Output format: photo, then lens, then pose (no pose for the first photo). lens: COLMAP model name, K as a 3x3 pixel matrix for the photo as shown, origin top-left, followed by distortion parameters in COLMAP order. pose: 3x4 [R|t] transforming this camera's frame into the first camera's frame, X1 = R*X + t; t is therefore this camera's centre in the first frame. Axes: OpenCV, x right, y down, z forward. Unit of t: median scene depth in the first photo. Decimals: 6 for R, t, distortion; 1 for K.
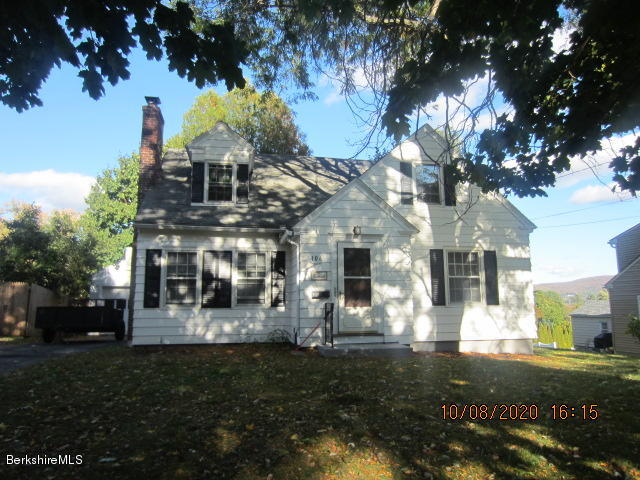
lens RADIAL K [[446.9, 0, 320.2], [0, 446.9, 240.4], [0, 0, 1]] dist [-0.027823, -0.000377]
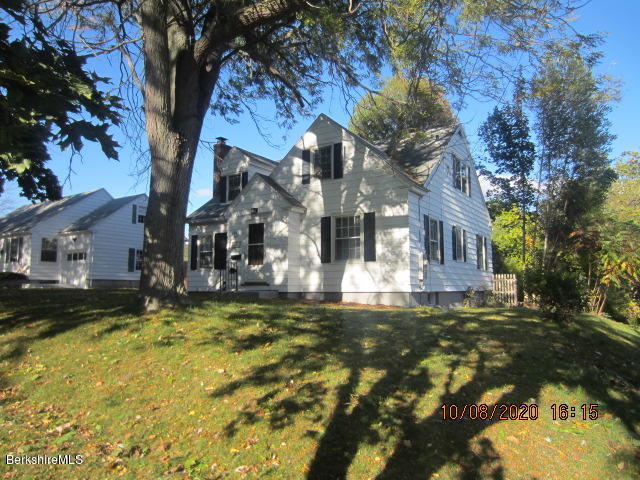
lens RADIAL K [[446.9, 0, 320.6], [0, 446.9, 240.0], [0, 0, 1]] dist [-0.027823, -0.000377]
pose [[0.716253, -0.070341, -0.694287, 1.085801], [0.101162, 0.994864, 0.003569, 0.075875], [0.690470, -0.072792, 0.719689, 0.112536]]
